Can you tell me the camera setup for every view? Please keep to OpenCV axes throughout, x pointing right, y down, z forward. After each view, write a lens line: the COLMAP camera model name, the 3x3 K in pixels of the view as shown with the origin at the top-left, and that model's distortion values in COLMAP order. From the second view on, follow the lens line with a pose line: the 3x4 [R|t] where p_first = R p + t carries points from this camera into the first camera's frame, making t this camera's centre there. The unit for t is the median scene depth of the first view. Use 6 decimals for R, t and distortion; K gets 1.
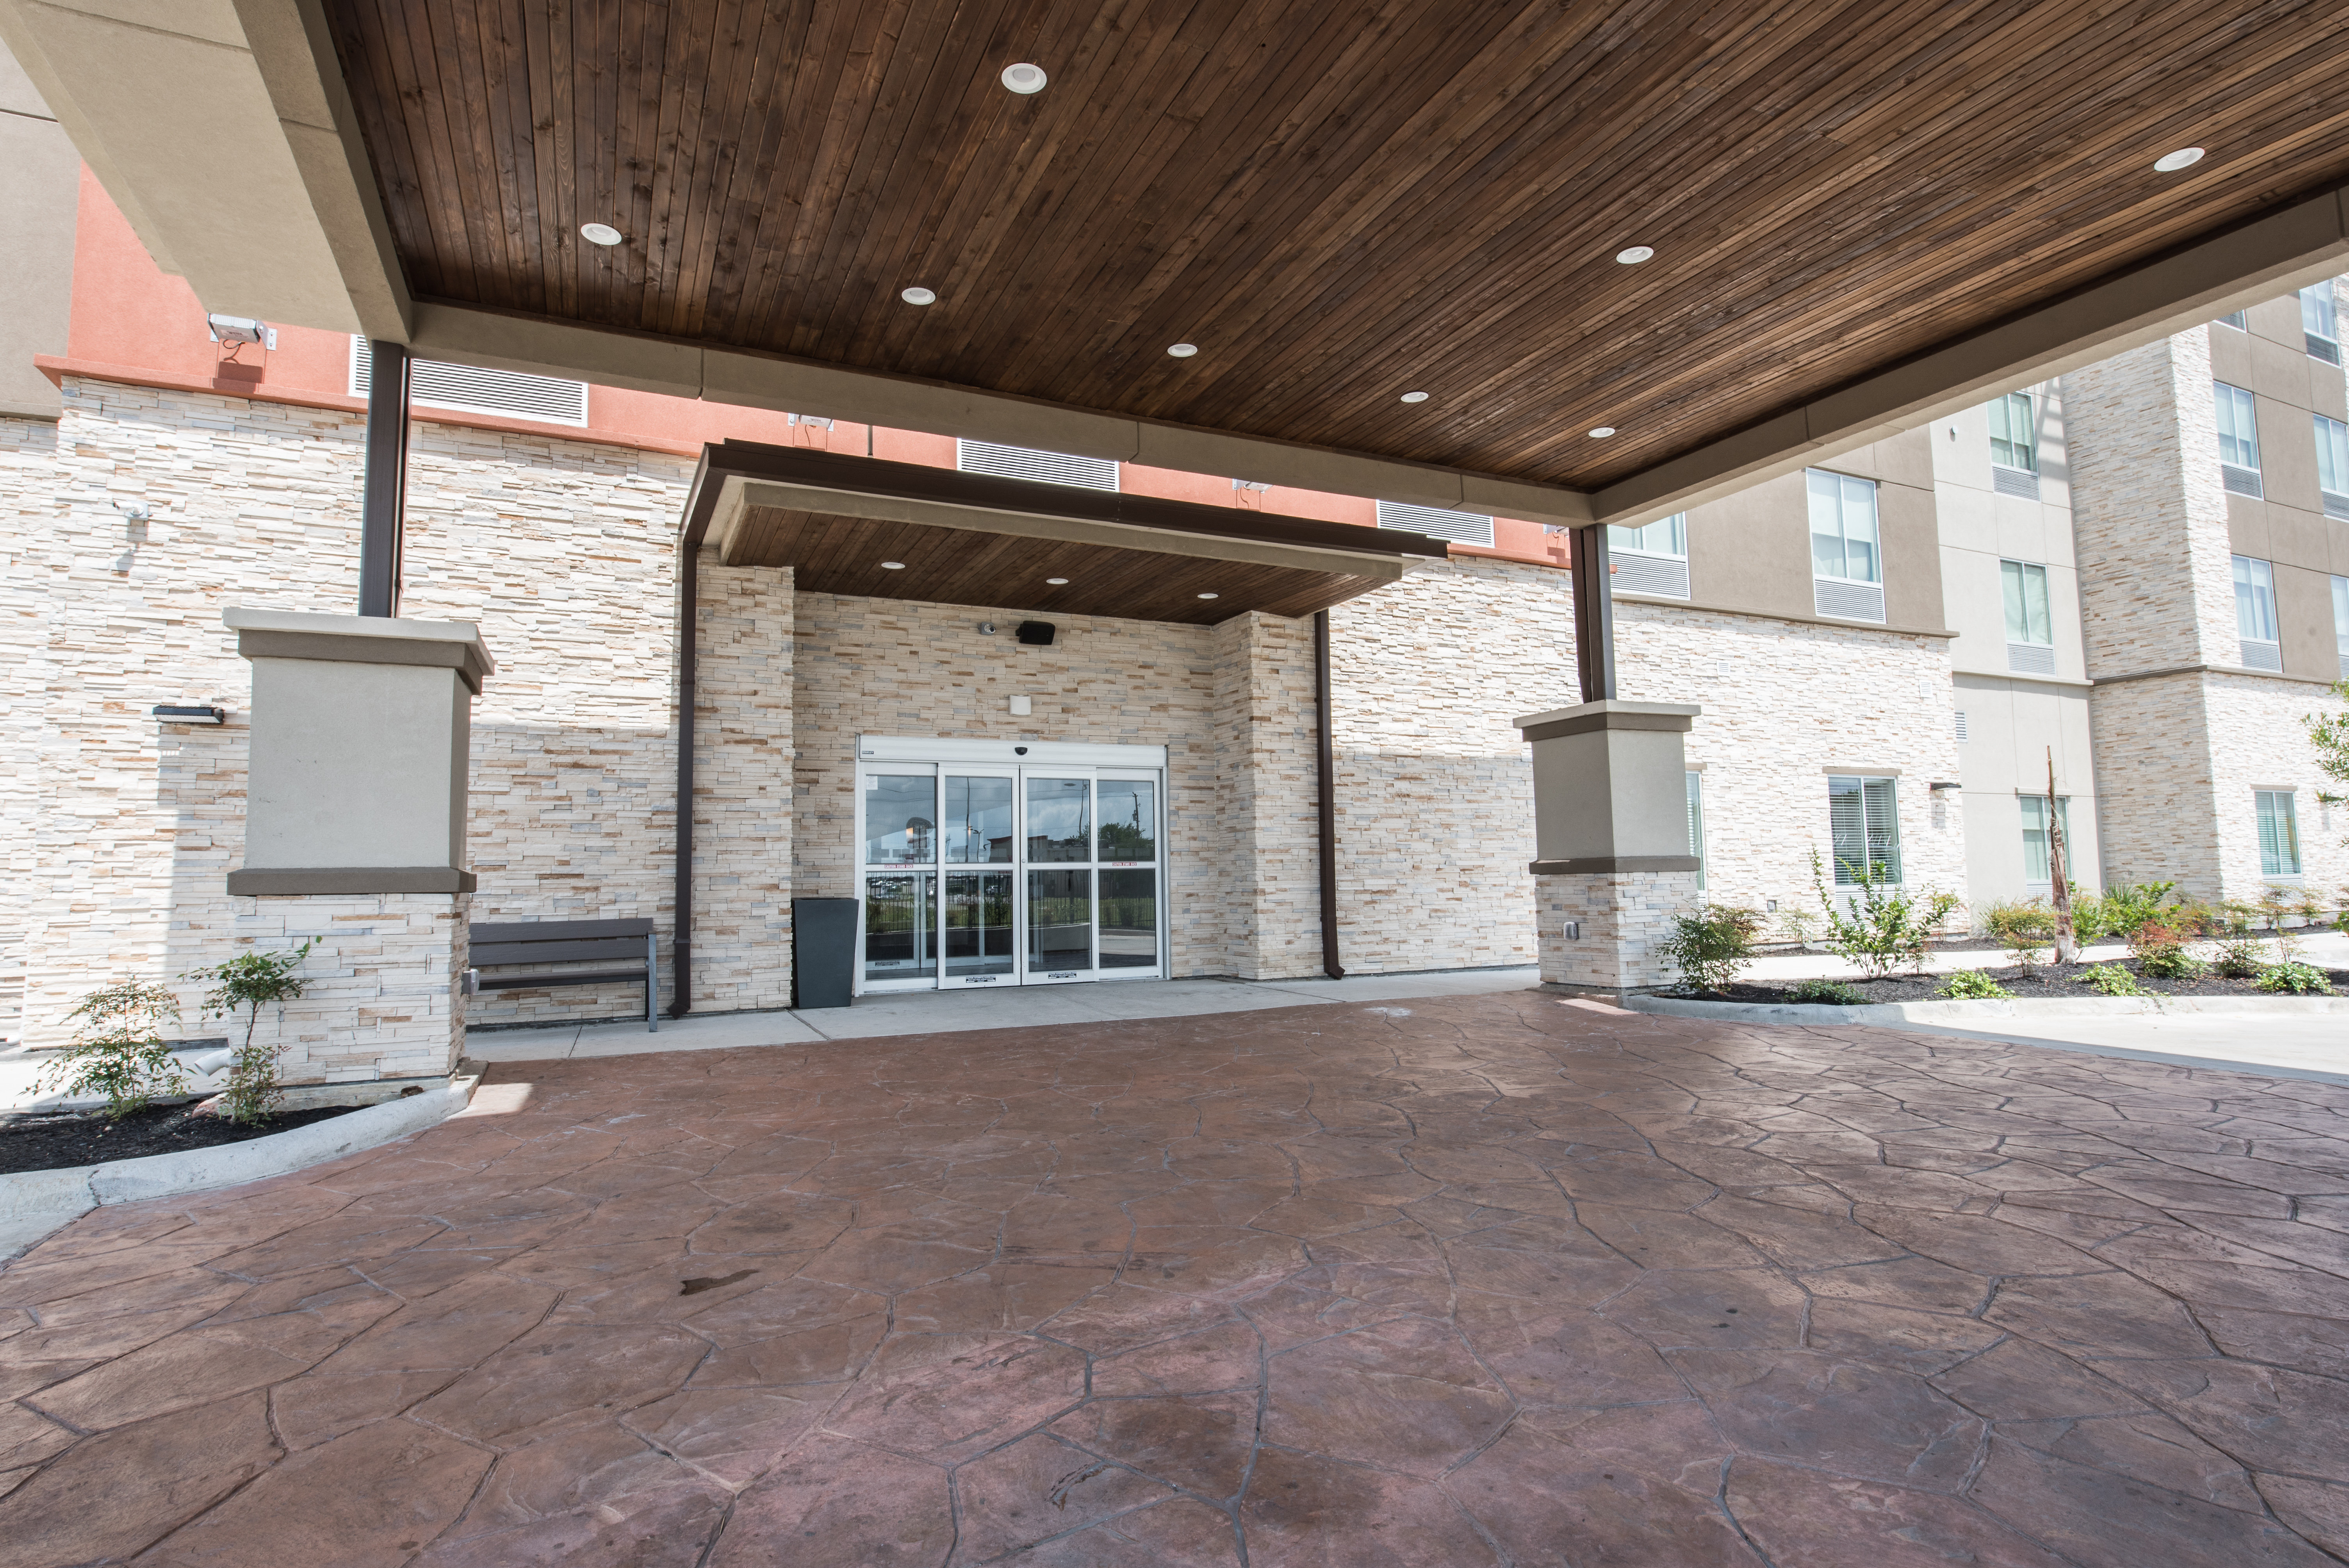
lens RADIAL K [[1191.3, 0, 1170.9], [0, 1191.3, 788.2], [0, 0, 1]] dist [-0.000946, -0.005554]
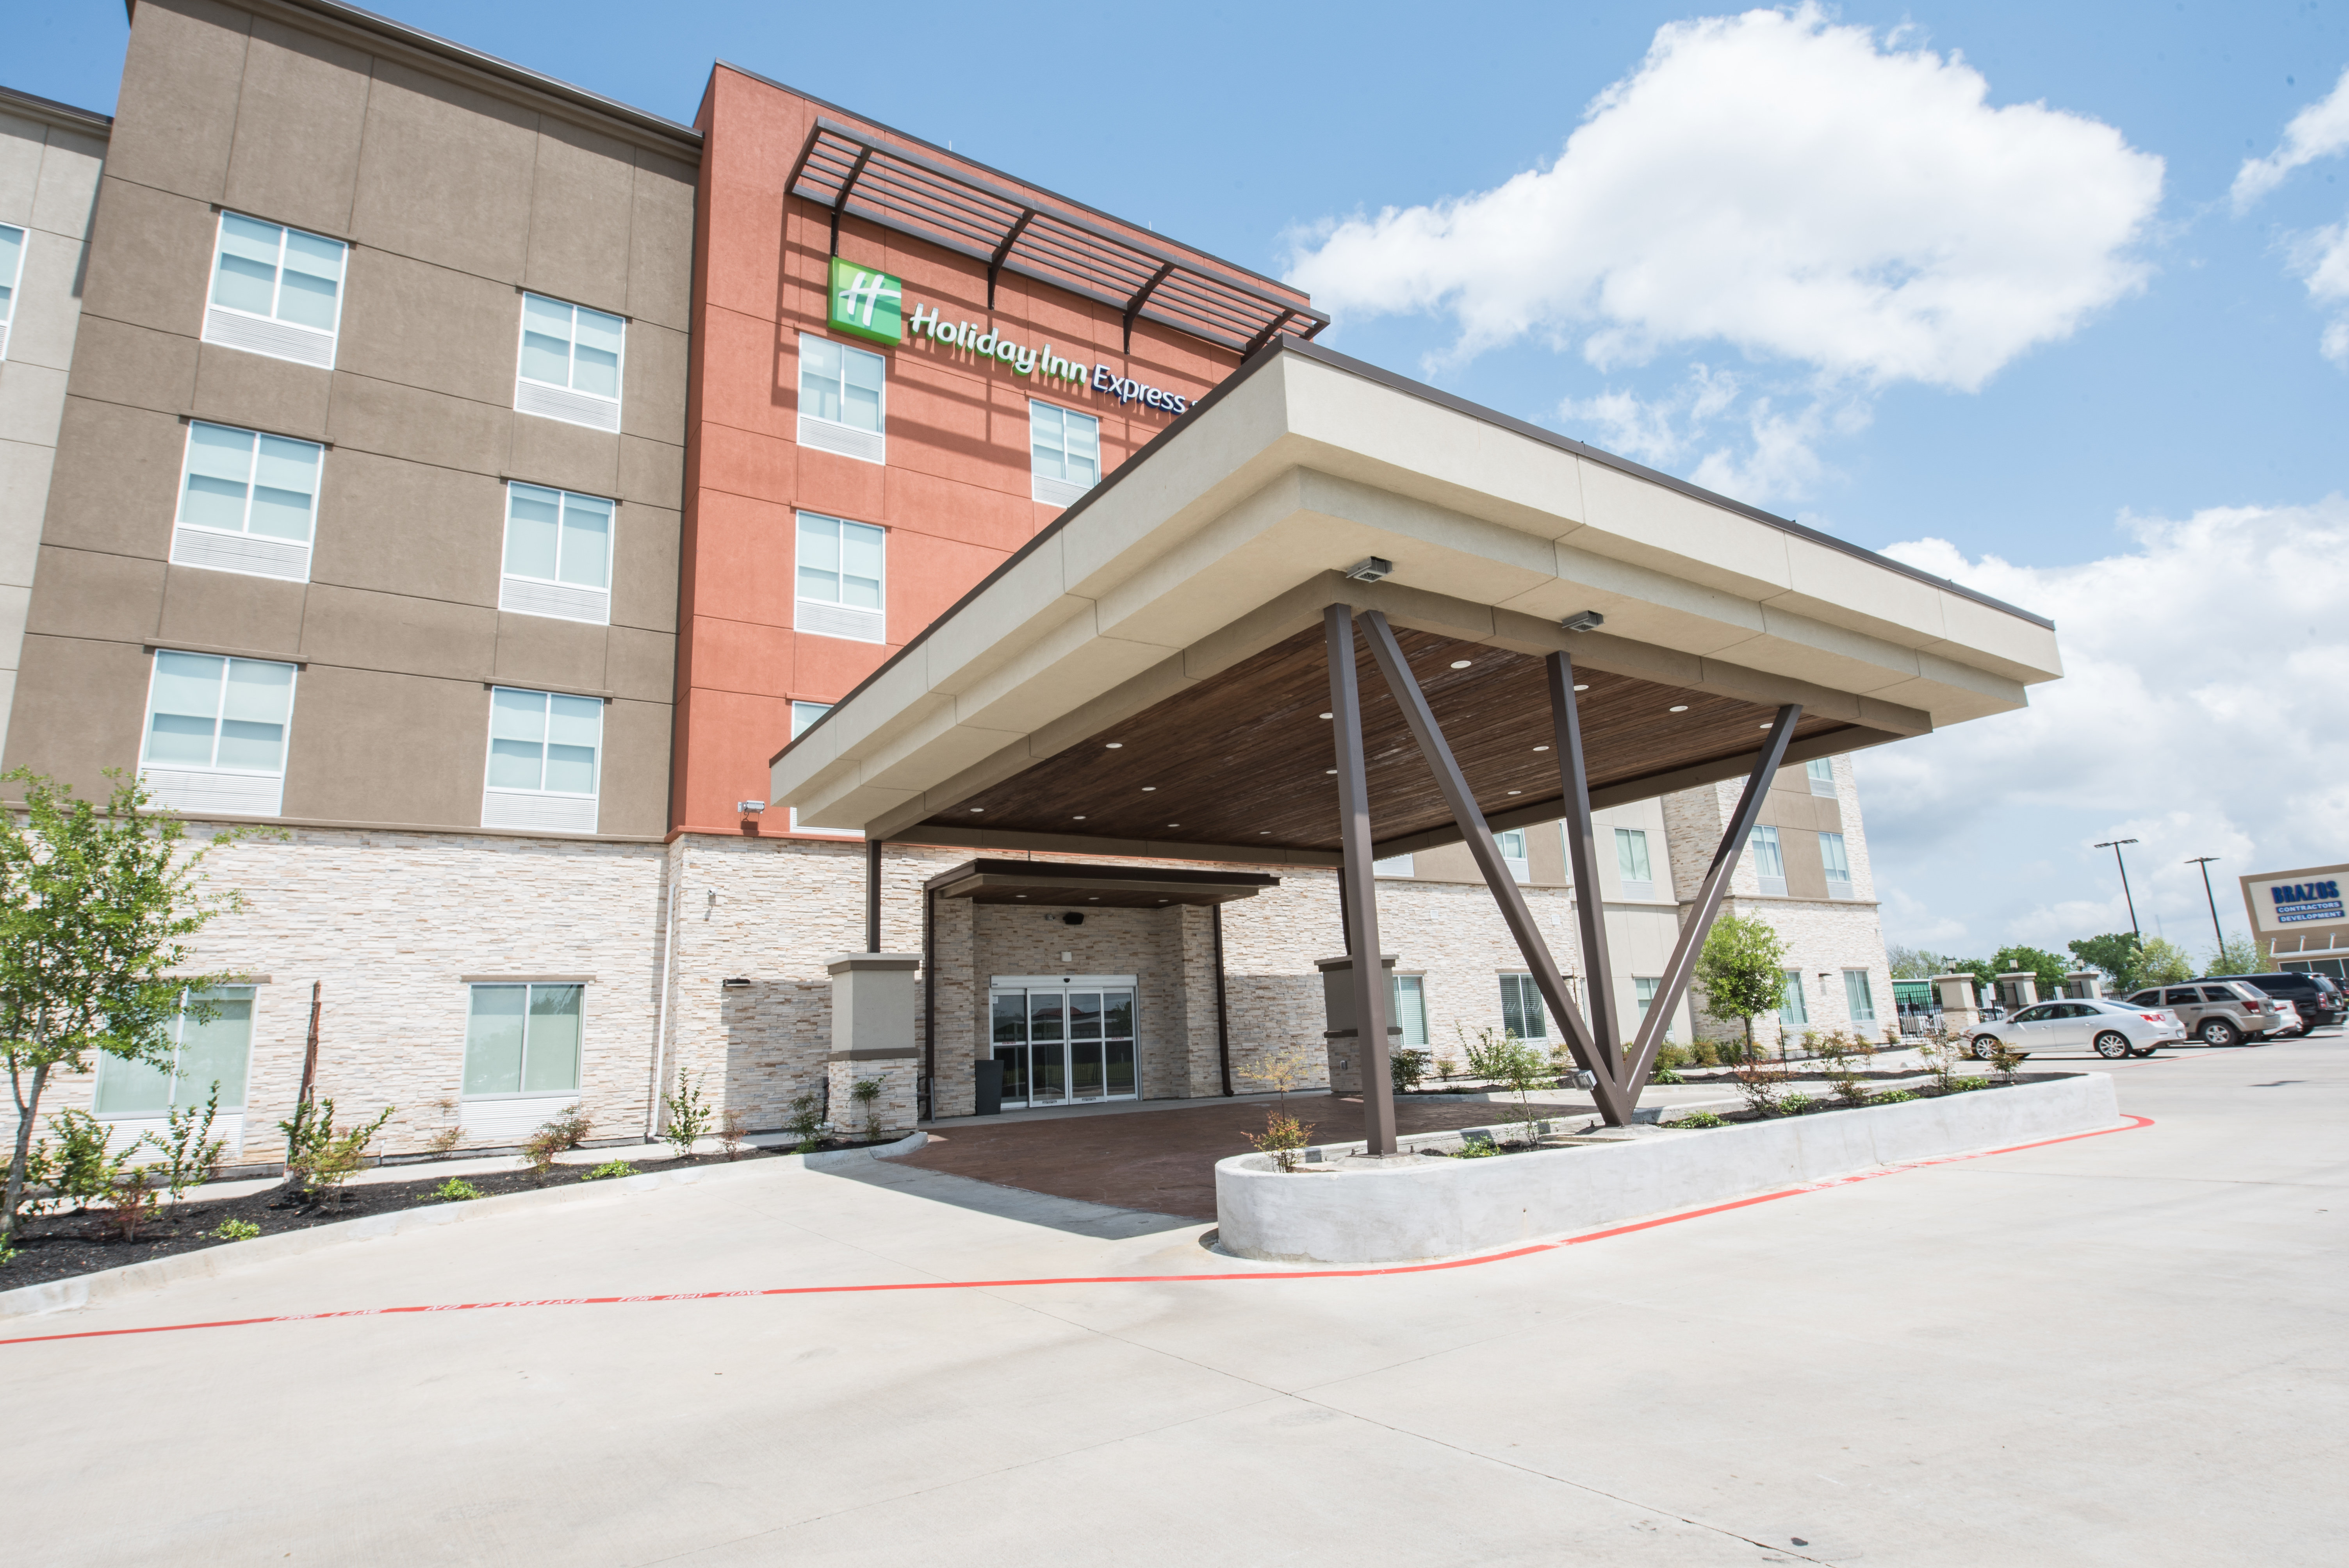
lens RADIAL K [[1188.5, 0, 1171.3], [0, 1188.5, 788.0], [0, 0, 1]] dist [-0.004506, -0.003710]
pose [[0.990031, 0.001506, 0.140844, -0.223838], [0.018143, 0.990250, -0.138118, -0.069065], [-0.139679, 0.139297, 0.980350, -0.928172]]
